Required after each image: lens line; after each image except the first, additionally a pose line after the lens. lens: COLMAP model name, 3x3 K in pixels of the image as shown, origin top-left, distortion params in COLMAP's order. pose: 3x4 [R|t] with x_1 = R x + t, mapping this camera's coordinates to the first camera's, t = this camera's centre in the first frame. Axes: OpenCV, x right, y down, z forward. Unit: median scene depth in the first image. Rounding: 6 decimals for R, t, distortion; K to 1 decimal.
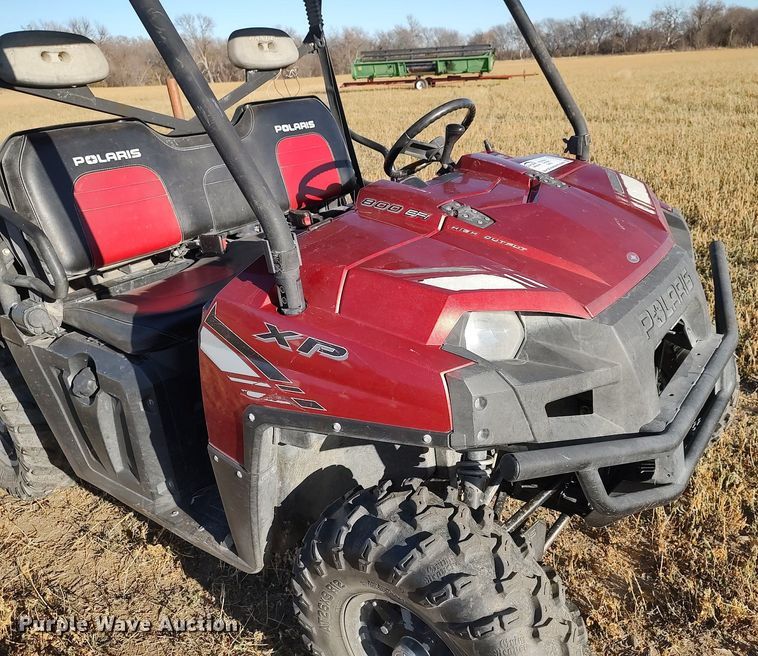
lens RADIAL K [[627.5, 0, 438.6], [0, 627.5, 332.8], [0, 0, 1]] dist [0.020728, -0.027629]
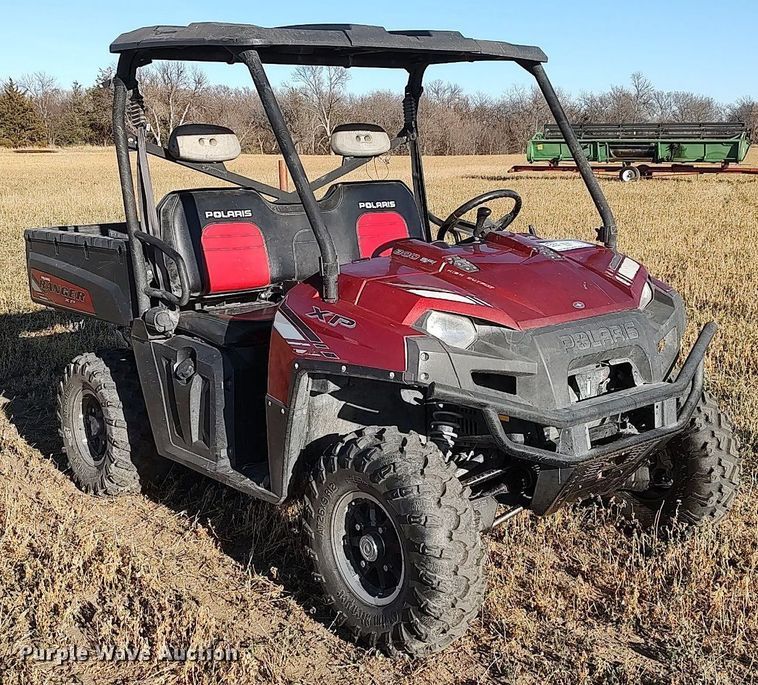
lens RADIAL K [[1033.6, 0, 409.0], [0, 1033.6, 319.7], [0, 0, 1]] dist [0.045719, 0.000000]
pose [[0.967424, 0.093235, -0.235366, 0.386943], [-0.144567, 0.966673, -0.211290, 0.351550], [0.207823, 0.238433, 0.948662, -0.962374]]
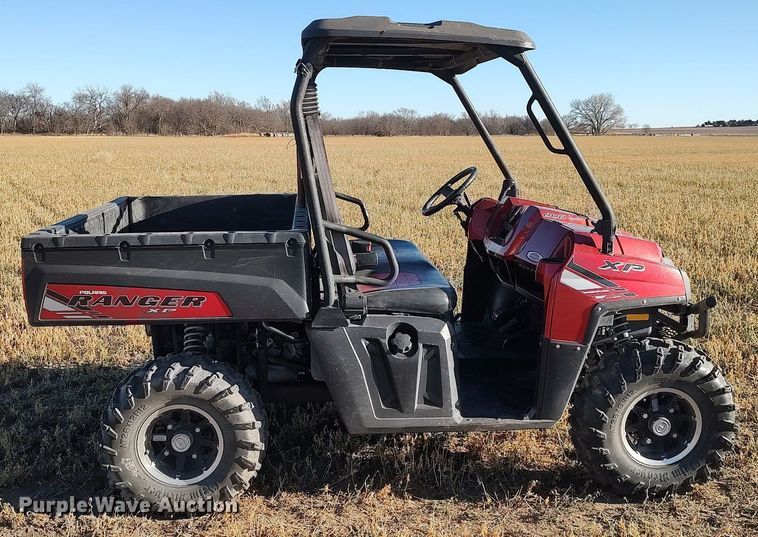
lens RADIAL K [[726.7, 0, 361.6], [0, 726.7, 264.9], [0, 0, 1]] dist [0.014211, 0.000000]
pose [[0.783046, -0.052074, 0.619779, -1.538341], [0.200413, 0.964464, -0.172173, 0.162449], [-0.588789, 0.259032, 0.765656, -0.249856]]
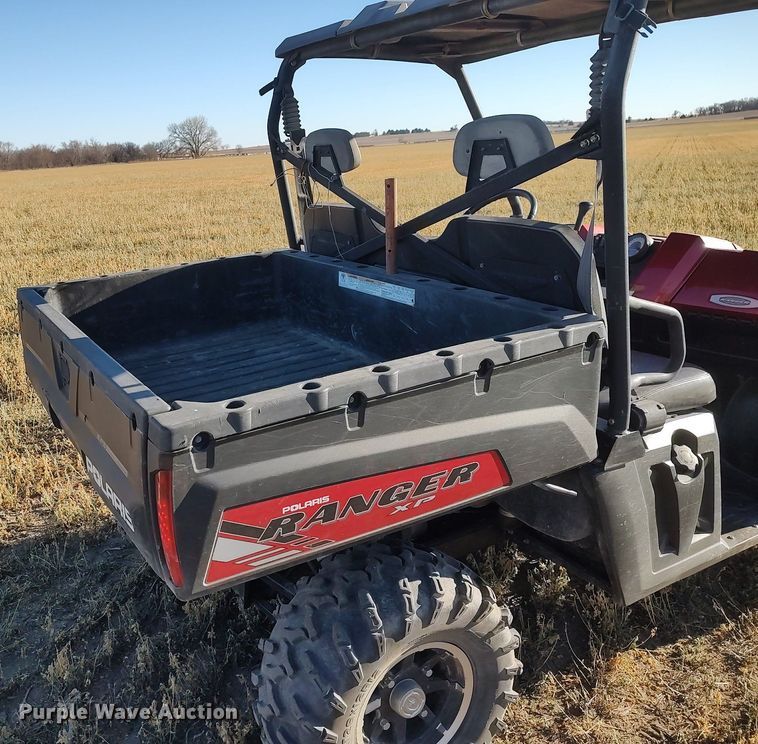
lens RADIAL K [[710.6, 0, 272.0], [0, 710.6, 376.4], [0, 0, 1]] dist [0.008123, 0.000000]
pose [[0.480728, -0.238648, 0.843770, -1.637938], [0.377295, 0.924918, 0.046640, -0.307038], [-0.791549, 0.295929, 0.534675, 0.813823]]
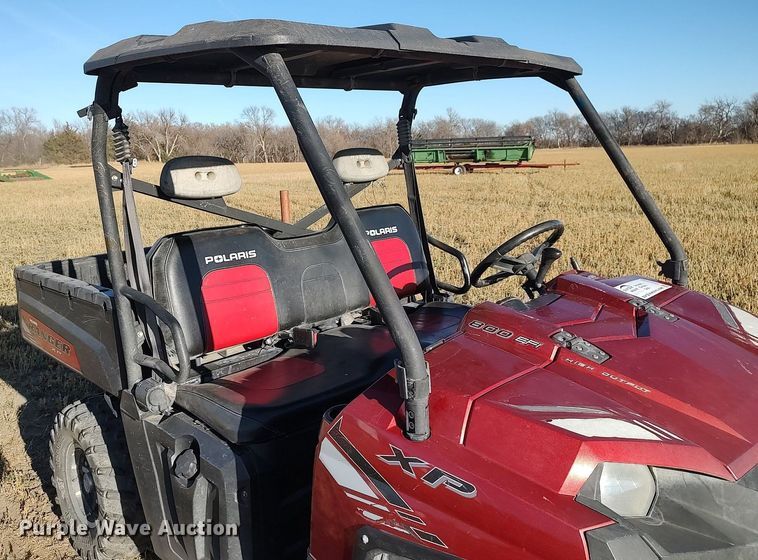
lens RADIAL K [[630.0, 0, 321.7], [0, 630.0, 235.1], [0, 0, 1]] dist [0.036631, -0.047144]
pose [[0.972244, 0.052825, -0.227929, -0.104623], [-0.111253, 0.961377, -0.251746, -0.046318], [0.205828, 0.270117, 0.940570, -0.065415]]
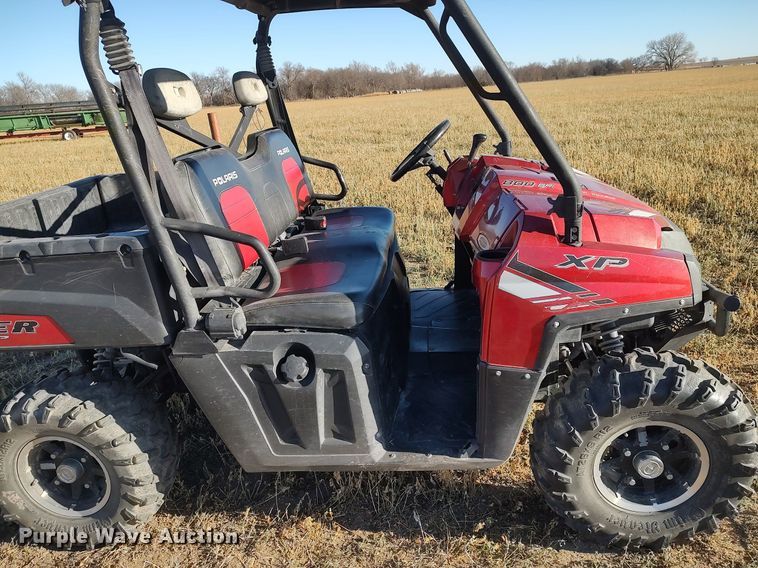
lens RADIAL K [[541.4, 0, 383.0], [0, 541.4, 286.3], [0, 0, 1]] dist [0.013068, -0.011712]
pose [[0.867946, -0.174314, 0.465064, -0.786984], [0.217753, 0.975147, -0.040889, 0.009500], [-0.446378, 0.136758, 0.884332, 0.048135]]
